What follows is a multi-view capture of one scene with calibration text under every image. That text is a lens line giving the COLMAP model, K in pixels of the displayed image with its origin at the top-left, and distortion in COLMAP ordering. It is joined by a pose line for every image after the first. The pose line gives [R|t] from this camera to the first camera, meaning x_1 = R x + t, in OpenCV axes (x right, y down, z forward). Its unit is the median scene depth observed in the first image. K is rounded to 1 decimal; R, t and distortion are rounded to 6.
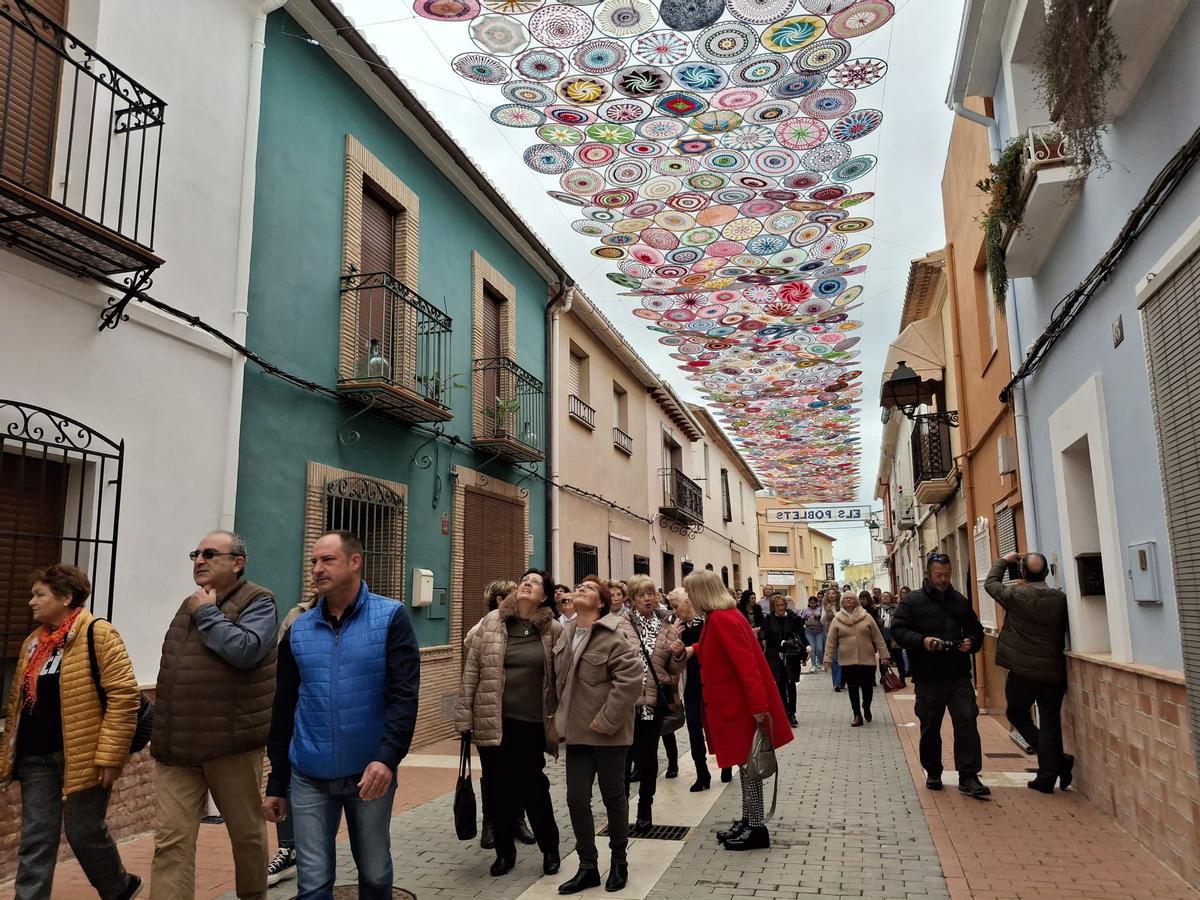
lens RADIAL K [[914.6, 0, 574.2], [0, 914.6, 440.1], [0, 0, 1]] dist [0.126815, -0.326406]
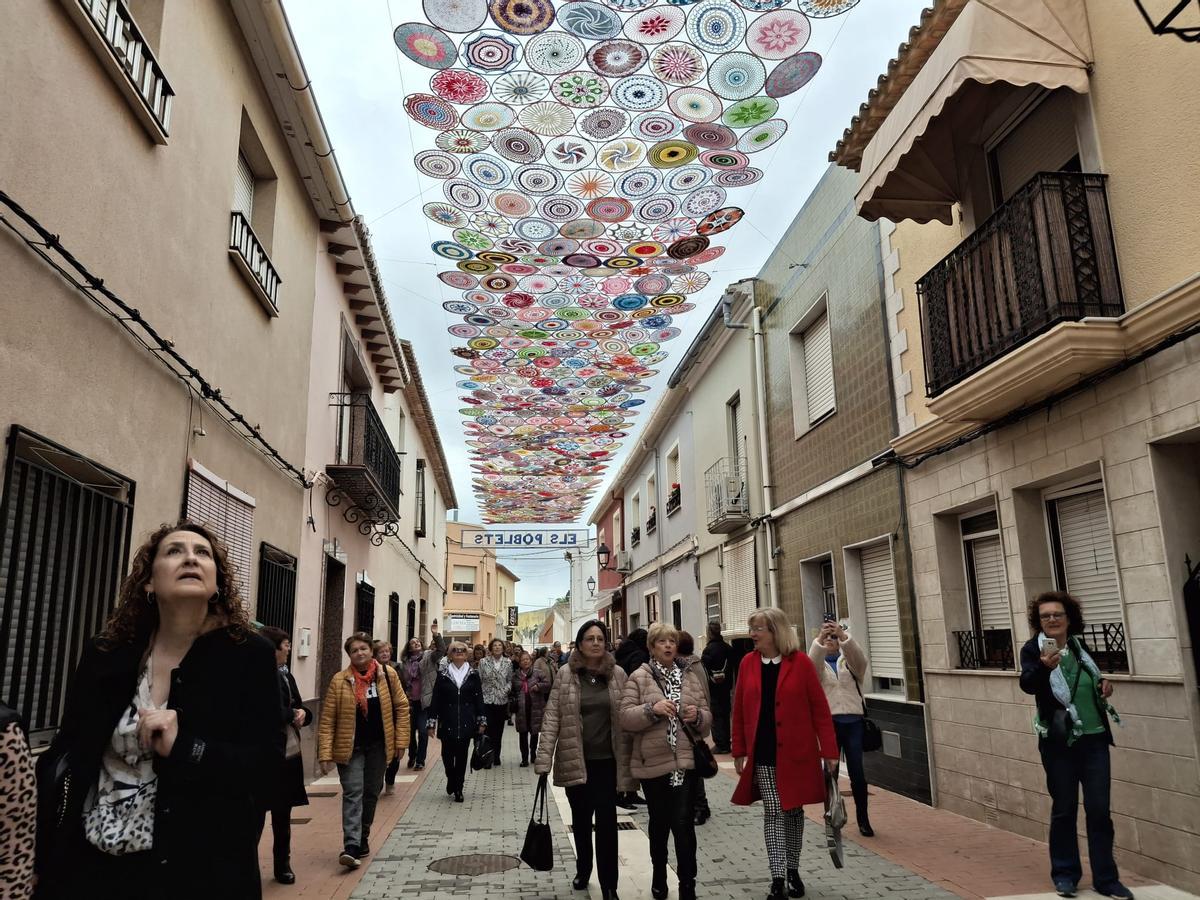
lens RADIAL K [[913.6, 0, 632.5], [0, 913.6, 444.4], [0, 0, 1]] dist [0.123737, -0.226788]
pose [[0.910137, 0.079219, 0.406664, 0.058653], [-0.059111, 0.996337, -0.061794, 0.128707], [-0.410070, 0.032203, 0.911485, 0.716409]]
